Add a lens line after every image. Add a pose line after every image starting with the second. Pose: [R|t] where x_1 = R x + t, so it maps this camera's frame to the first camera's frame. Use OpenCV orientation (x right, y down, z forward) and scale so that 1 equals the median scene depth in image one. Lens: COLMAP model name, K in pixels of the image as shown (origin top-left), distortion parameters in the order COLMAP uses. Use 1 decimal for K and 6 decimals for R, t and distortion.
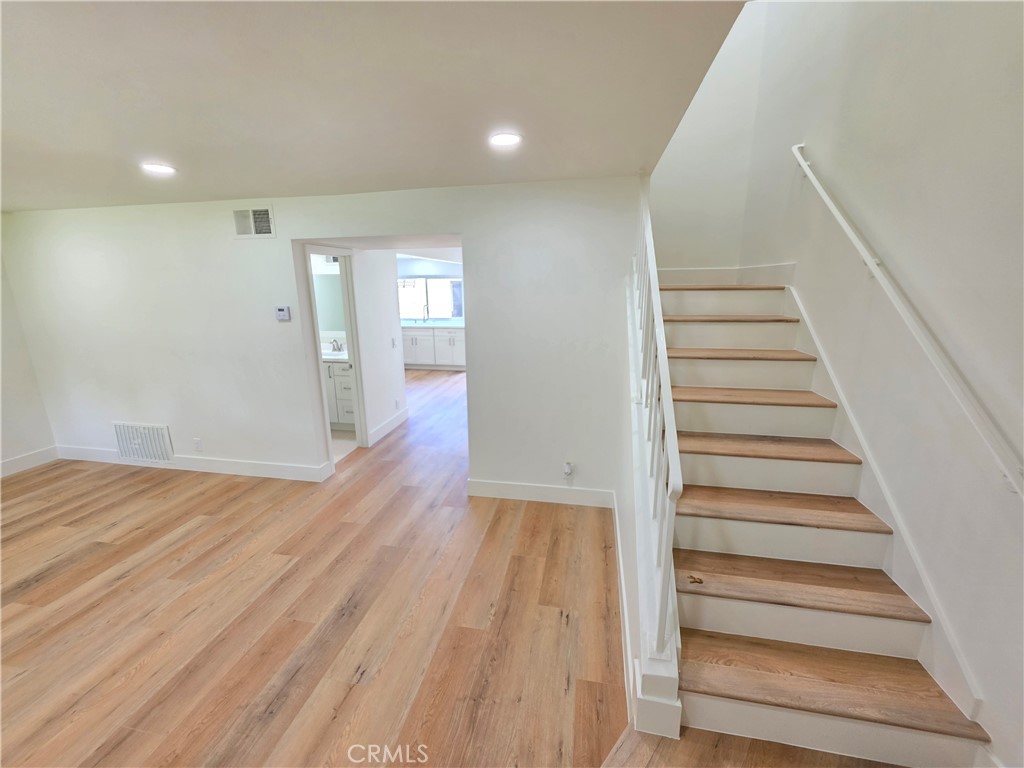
lens RADIAL K [[417.3, 0, 510.0], [0, 417.3, 381.6], [0, 0, 1]] dist [-0.000492, 0.000439]
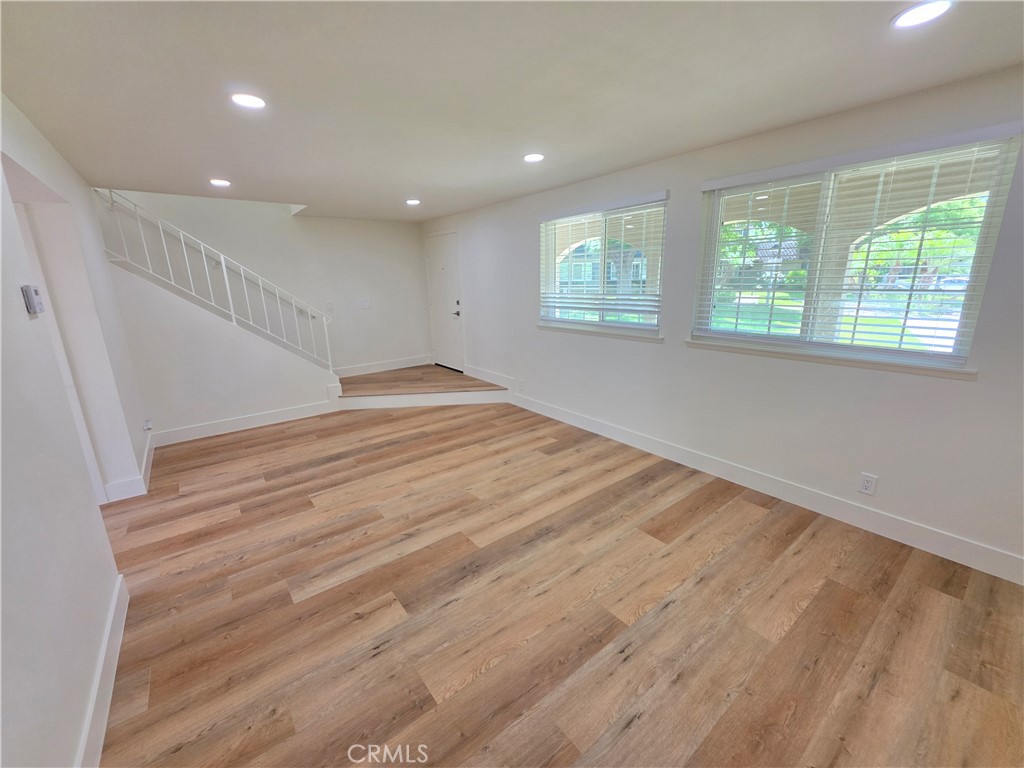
lens RADIAL K [[412.8, 0, 508.7], [0, 412.8, 382.8], [0, 0, 1]] dist [-0.000126, -0.000490]
pose [[-0.753177, -0.134198, 0.643983, -1.533719], [0.182693, 0.897784, 0.400758, -0.202624], [-0.631939, 0.419493, -0.651674, 1.202071]]
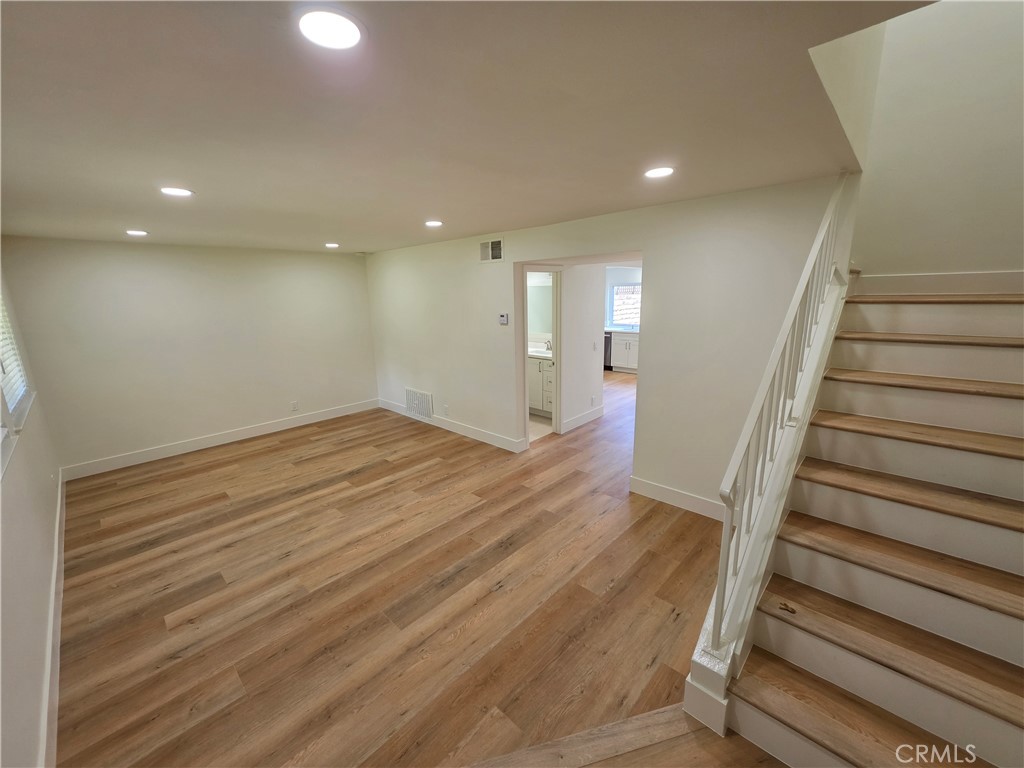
lens RADIAL K [[412.0, 0, 506.1], [0, 412.0, 382.4], [0, 0, 1]] dist [-0.000633, -0.000305]
pose [[0.841563, 0.105731, -0.529710, 0.201720], [-0.108029, 0.993788, 0.026732, -0.000253], [0.529246, 0.034727, 0.847758, -0.101328]]
